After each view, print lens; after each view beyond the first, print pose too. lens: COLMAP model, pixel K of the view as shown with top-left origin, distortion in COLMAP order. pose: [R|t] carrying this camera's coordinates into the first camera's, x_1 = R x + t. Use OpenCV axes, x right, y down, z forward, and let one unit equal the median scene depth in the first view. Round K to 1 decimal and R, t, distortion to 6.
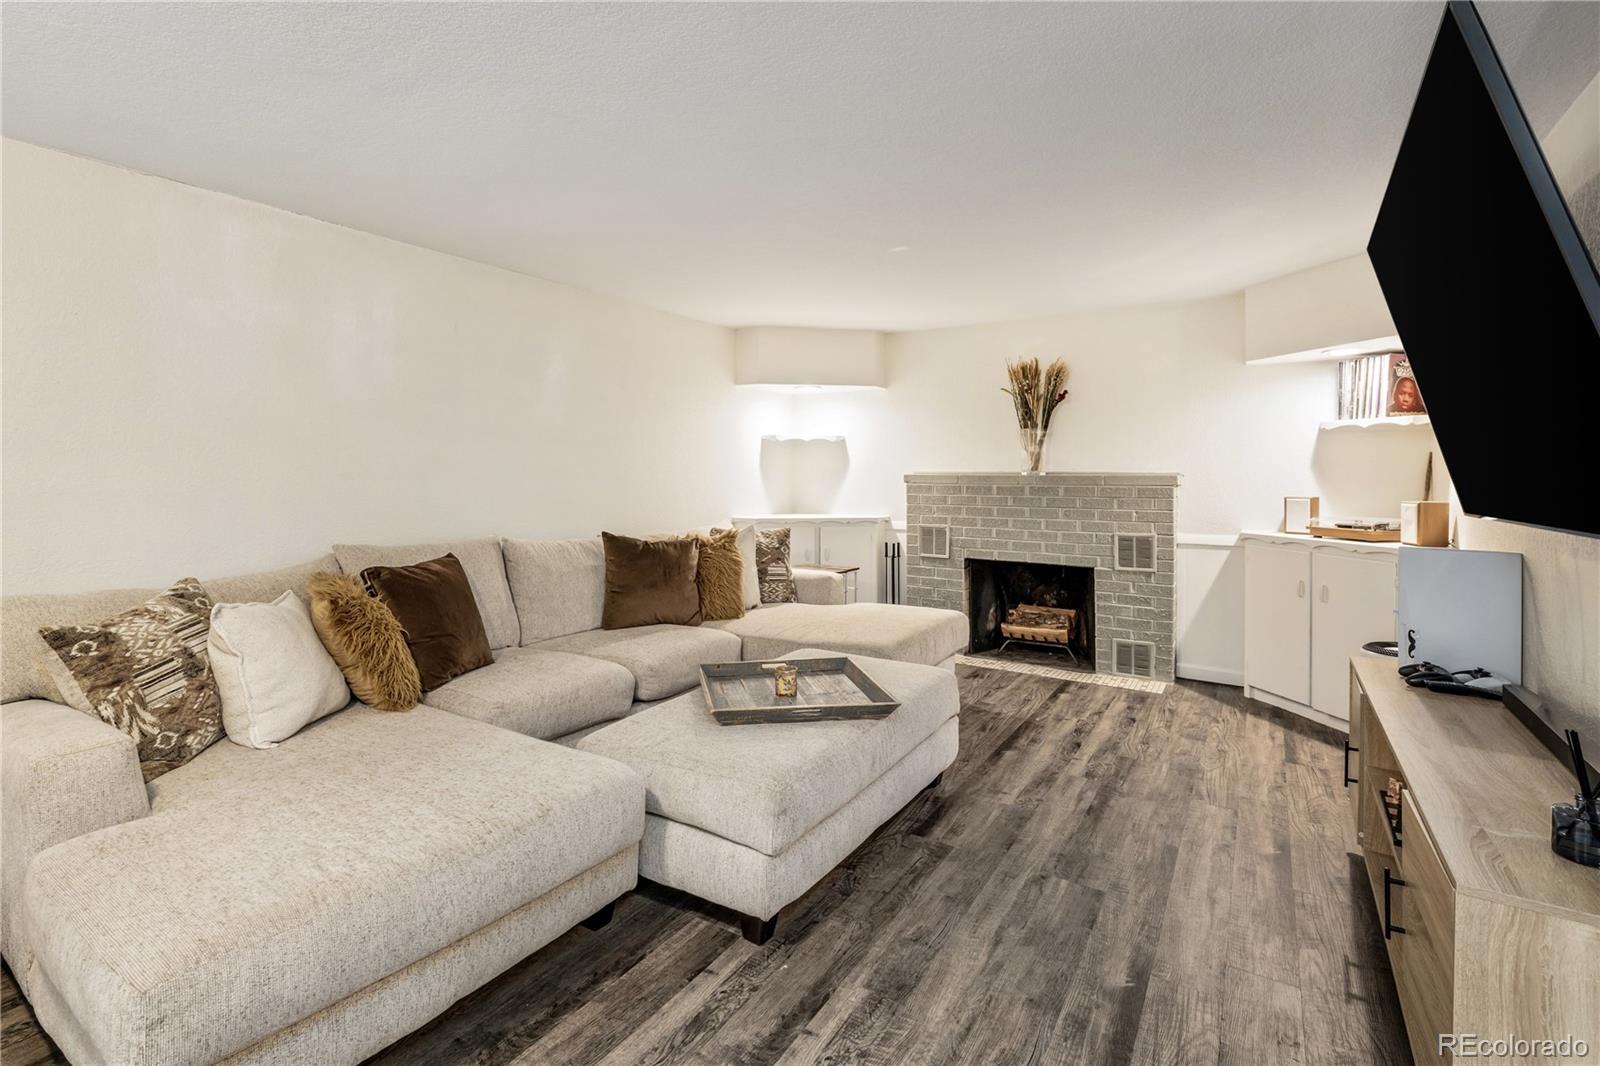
lens RADIAL K [[718.8, 0, 796.1], [0, 718.8, 474.9], [0, 0, 1]] dist [0.003956, 0.000322]
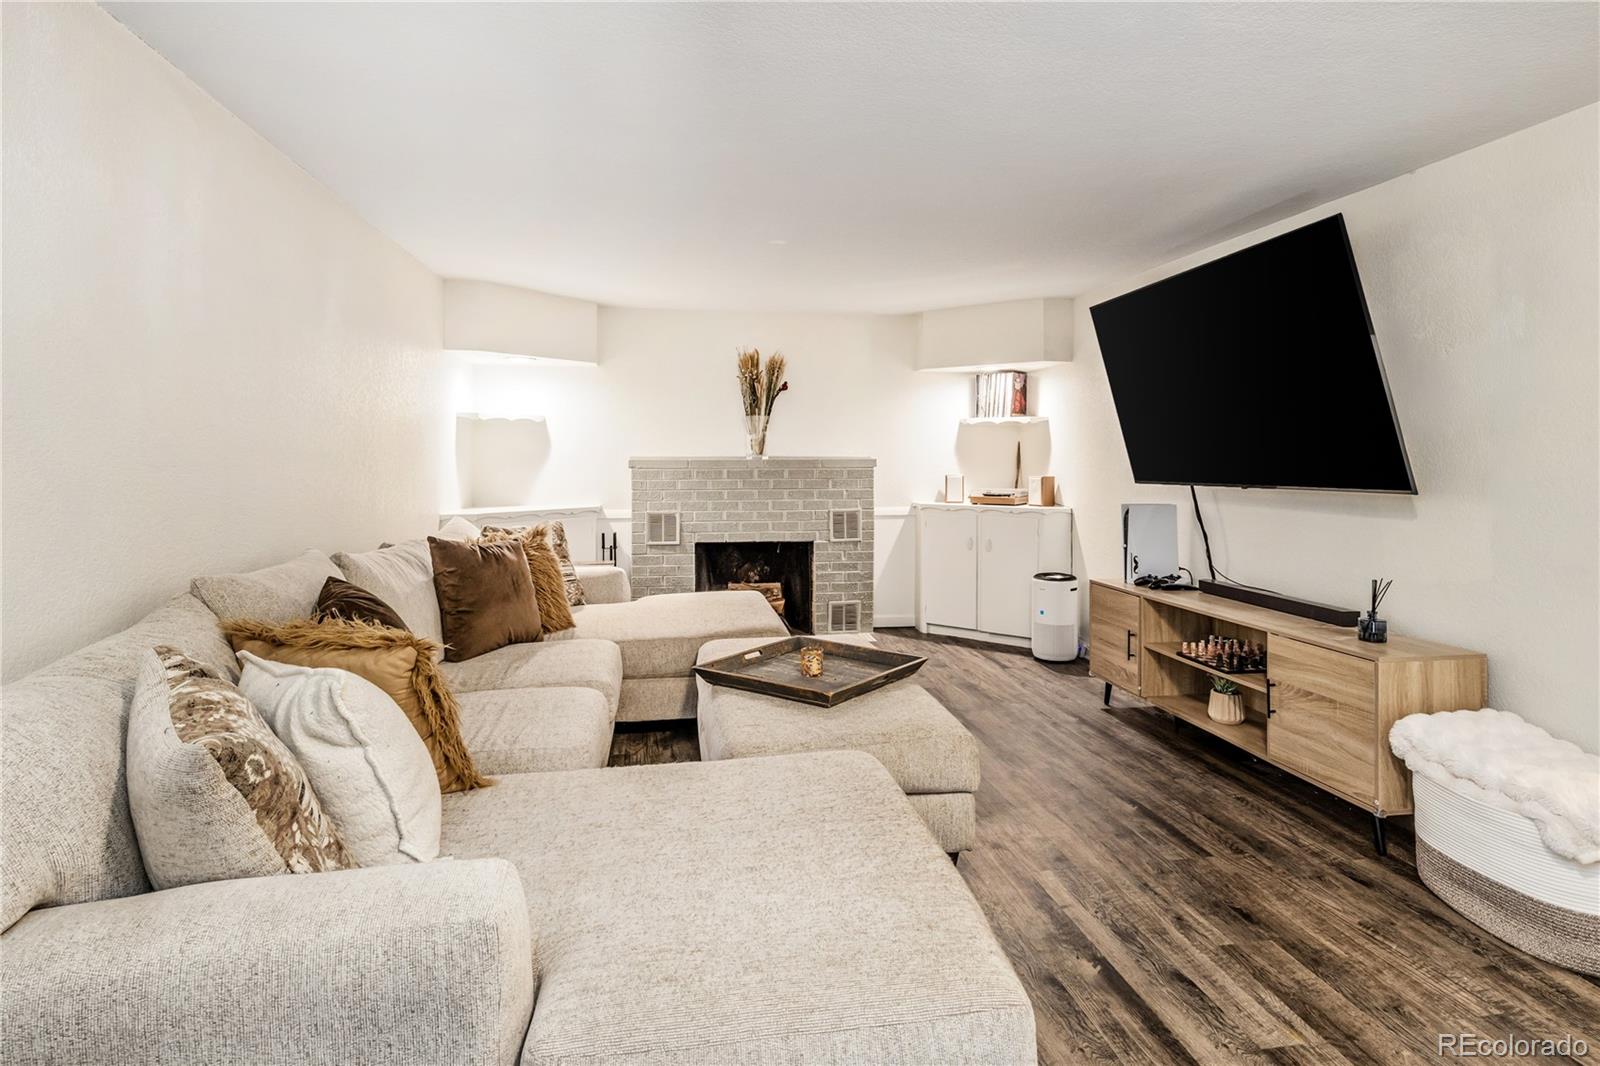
lens RADIAL K [[783.5, 0, 801.0], [0, 783.5, 455.0], [0, 0, 1]] dist [-0.000356, -0.000242]
pose [[0.753018, -0.001616, 0.657998, -0.404910], [0.004882, 0.999983, -0.003131, -0.002202], [-0.657982, 0.005570, 0.753013, 0.091199]]
